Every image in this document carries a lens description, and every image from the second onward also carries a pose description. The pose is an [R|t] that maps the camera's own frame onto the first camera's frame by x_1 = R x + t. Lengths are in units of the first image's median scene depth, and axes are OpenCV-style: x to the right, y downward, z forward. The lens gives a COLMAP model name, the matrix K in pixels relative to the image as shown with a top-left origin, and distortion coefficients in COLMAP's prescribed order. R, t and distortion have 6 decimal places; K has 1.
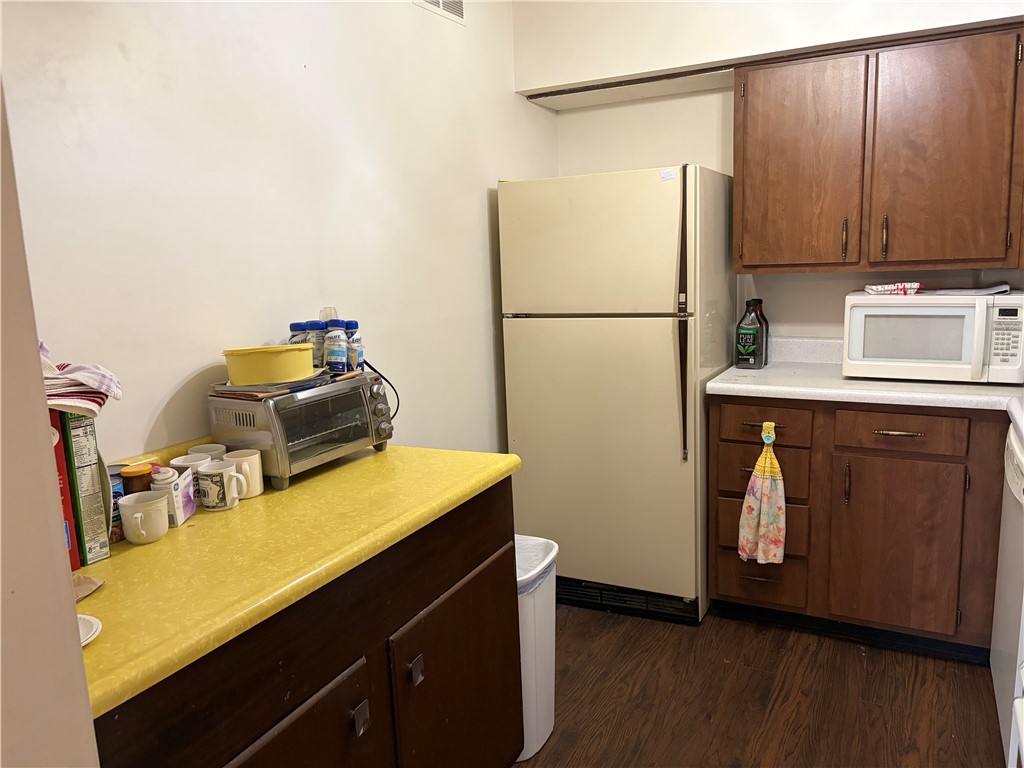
lens RADIAL K [[772.7, 0, 510.4], [0, 772.7, 381.5], [0, 0, 1]] dist [0.060593, -0.079056]
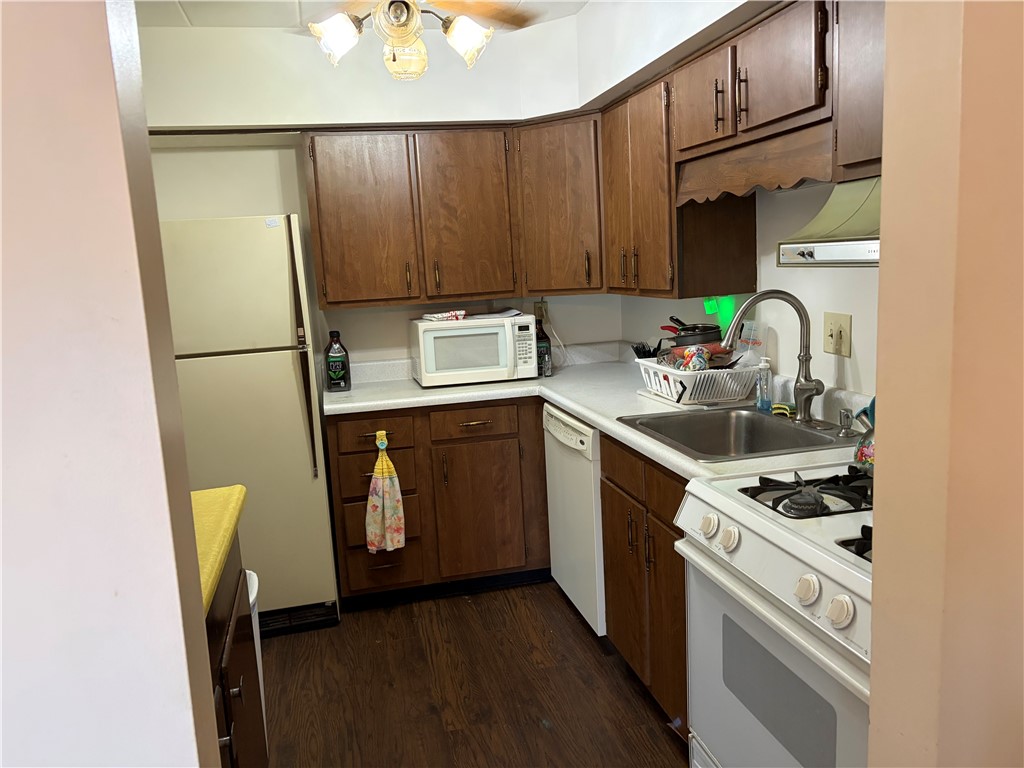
lens RADIAL K [[772.7, 0, 509.2], [0, 772.7, 381.3], [0, 0, 1]] dist [0.060593, -0.079056]
pose [[0.752488, -0.101973, 0.650664, -0.284409], [0.137058, 0.990558, -0.003264, 0.007564], [-0.644187, 0.091635, 0.759359, -0.033622]]
